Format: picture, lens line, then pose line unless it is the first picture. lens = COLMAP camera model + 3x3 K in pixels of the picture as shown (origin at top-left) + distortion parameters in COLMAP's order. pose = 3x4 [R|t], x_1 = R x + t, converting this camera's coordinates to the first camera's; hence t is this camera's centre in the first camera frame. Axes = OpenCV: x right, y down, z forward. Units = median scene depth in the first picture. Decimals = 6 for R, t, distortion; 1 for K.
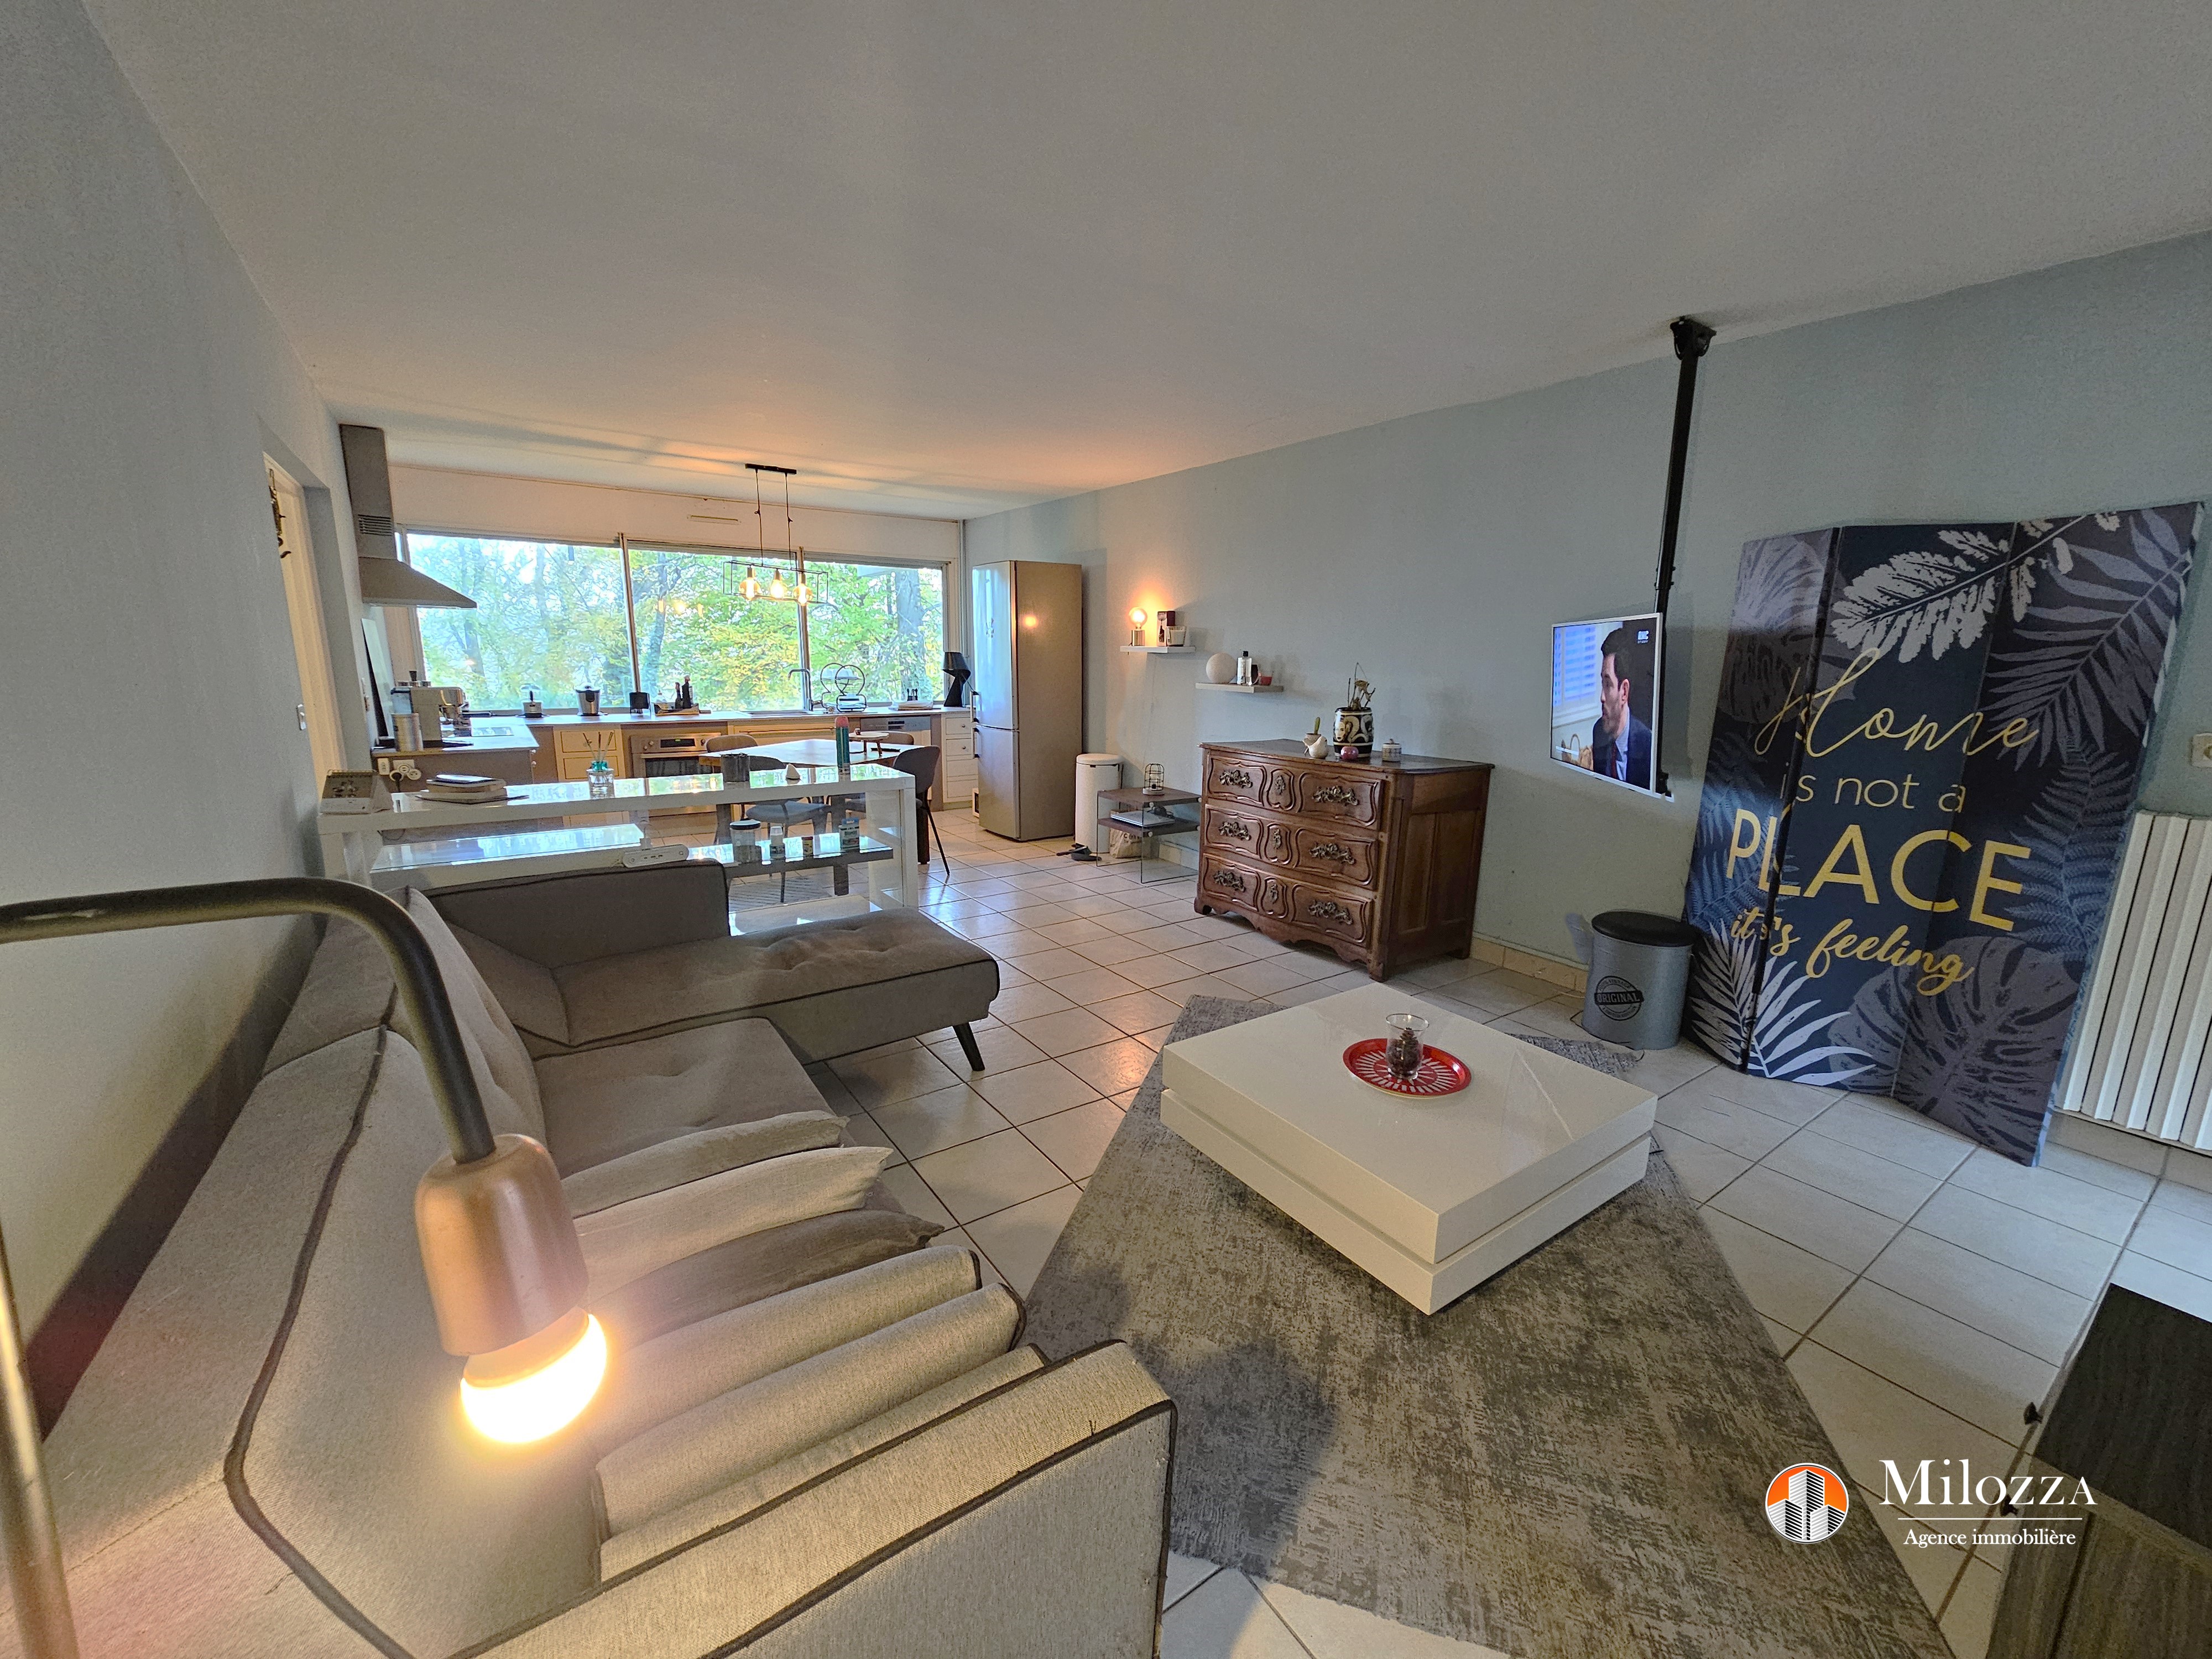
lens RADIAL K [[899.1, 0, 1113.1], [0, 899.1, 826.7], [0, 0, 1]] dist [-0.003629, -0.000045]
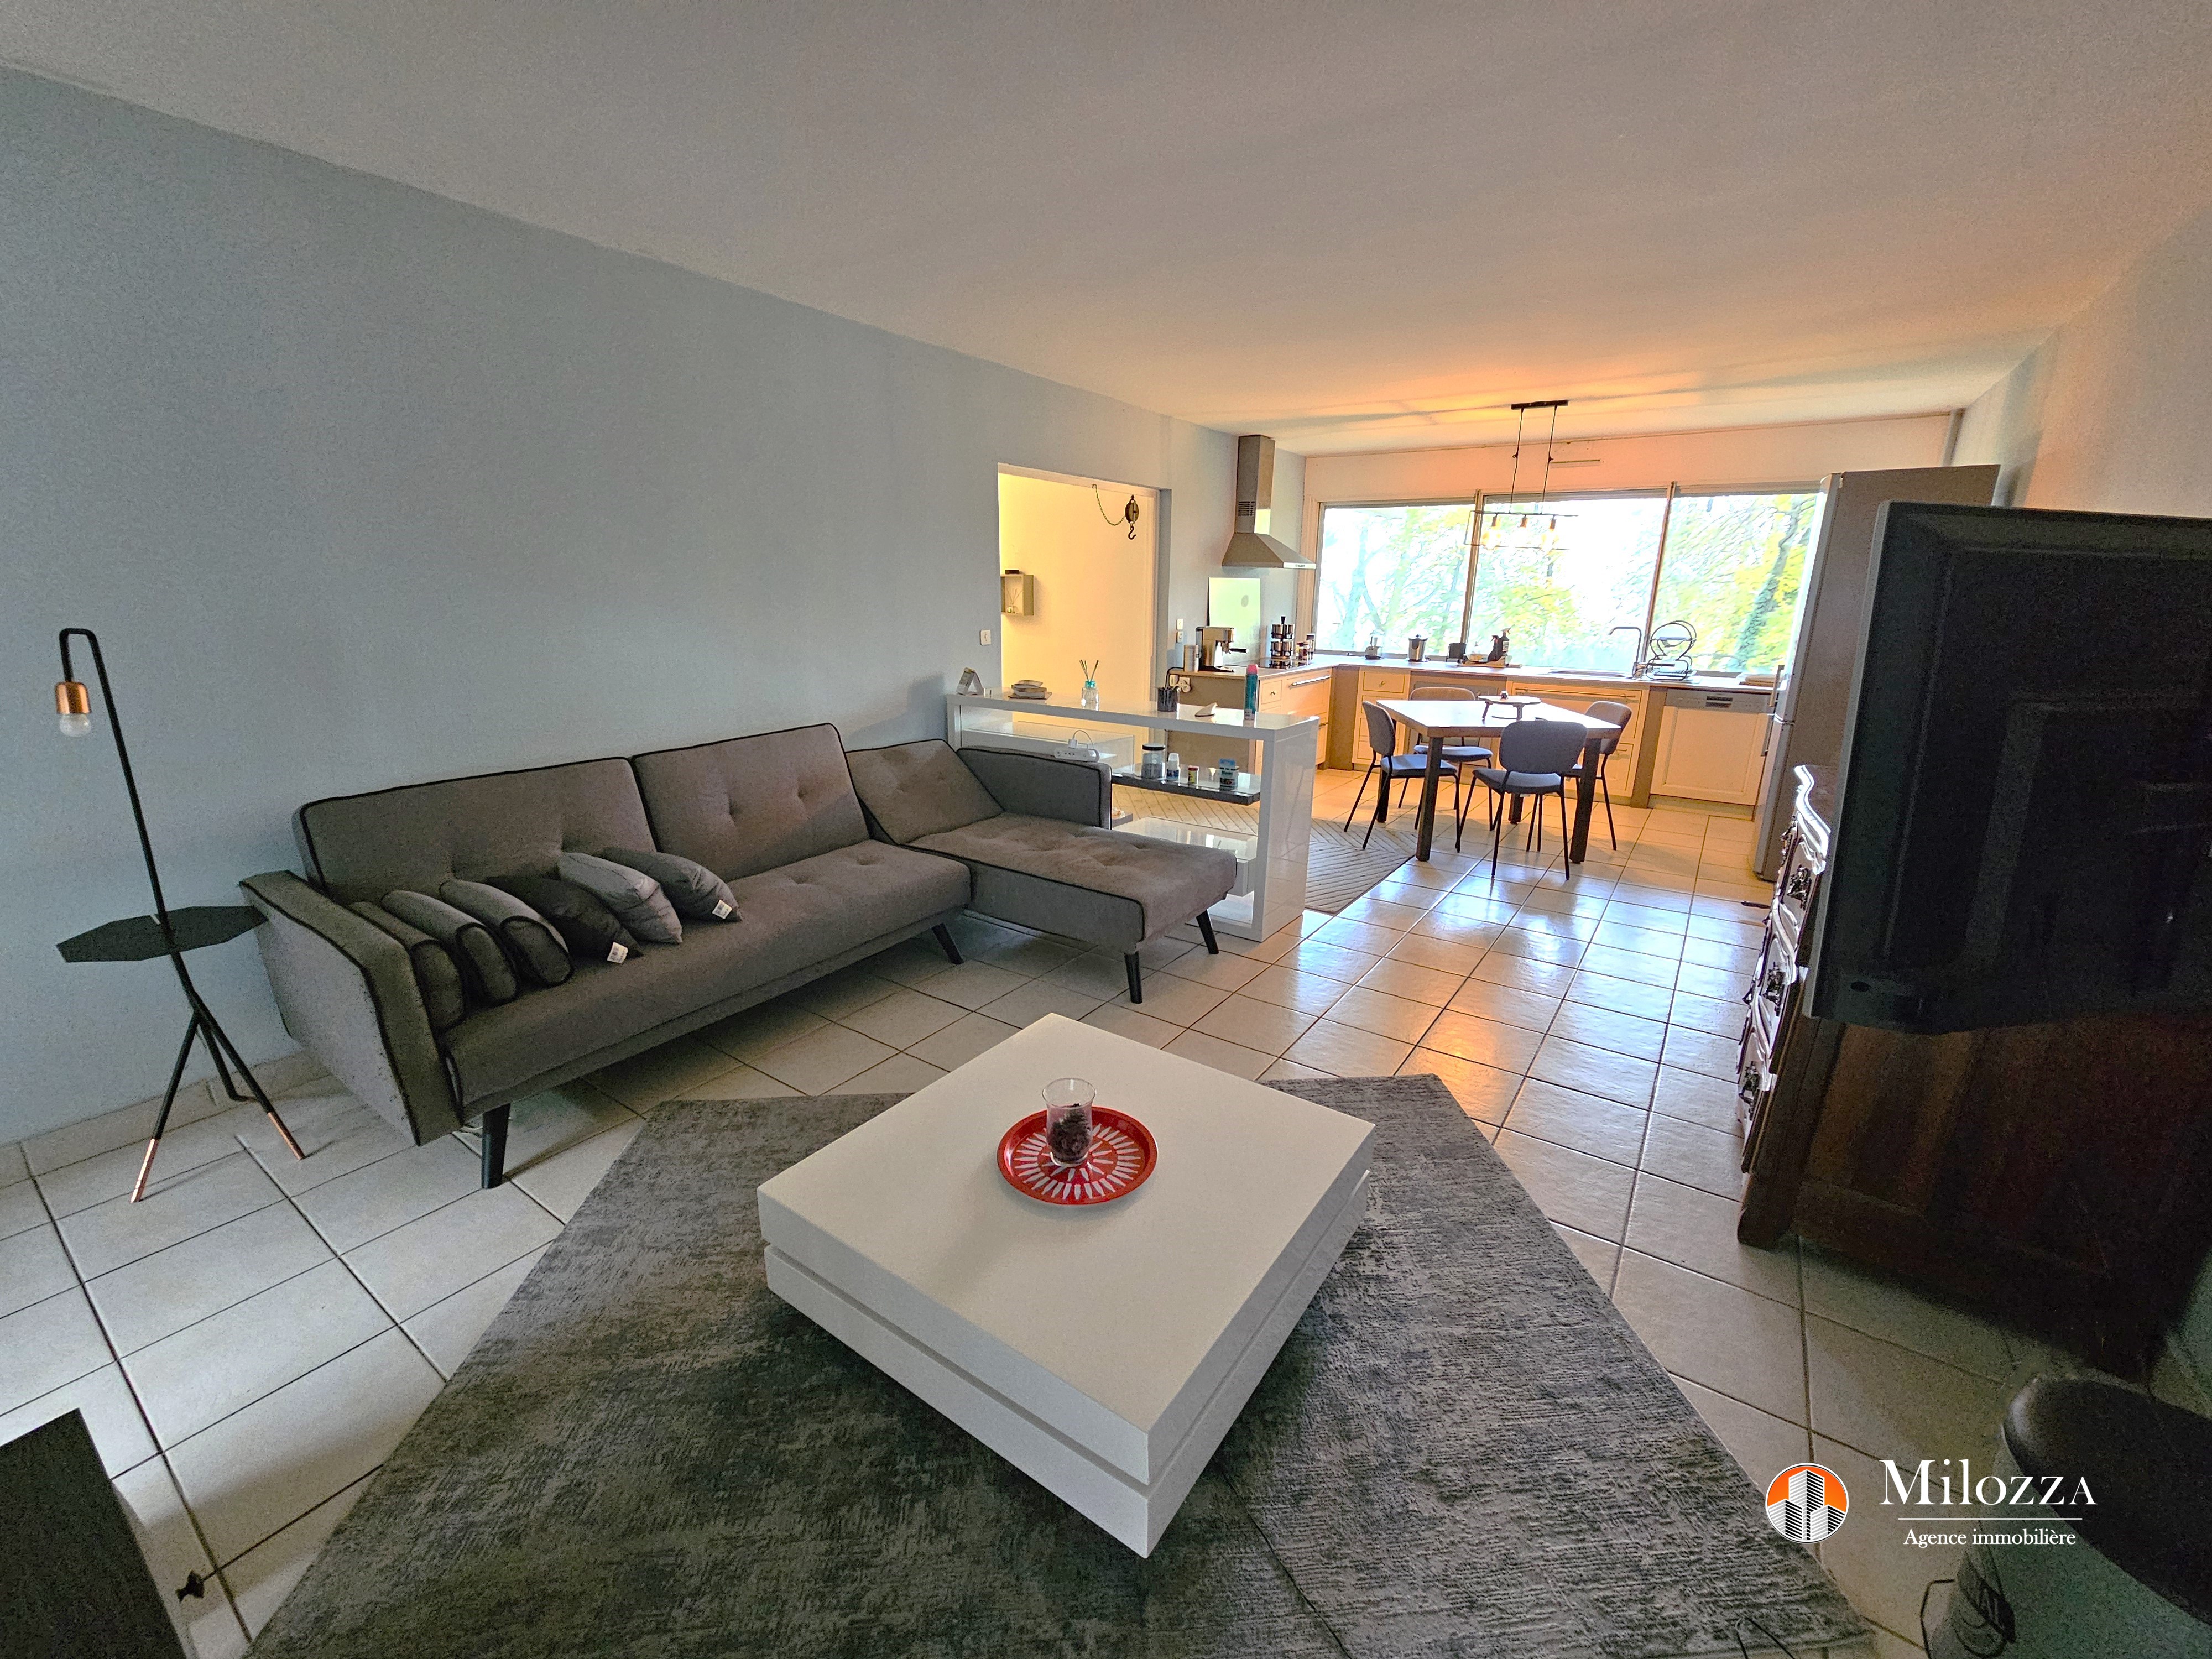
lens RADIAL K [[899.1, 0, 1113.1], [0, 899.1, 826.7], [0, 0, 1]] dist [-0.003629, -0.000045]
pose [[0.354485, 0.234633, -0.905145, 1.036219], [-0.191113, 0.965752, 0.175497, -0.151033], [0.915323, 0.110774, 0.387186, 0.755634]]
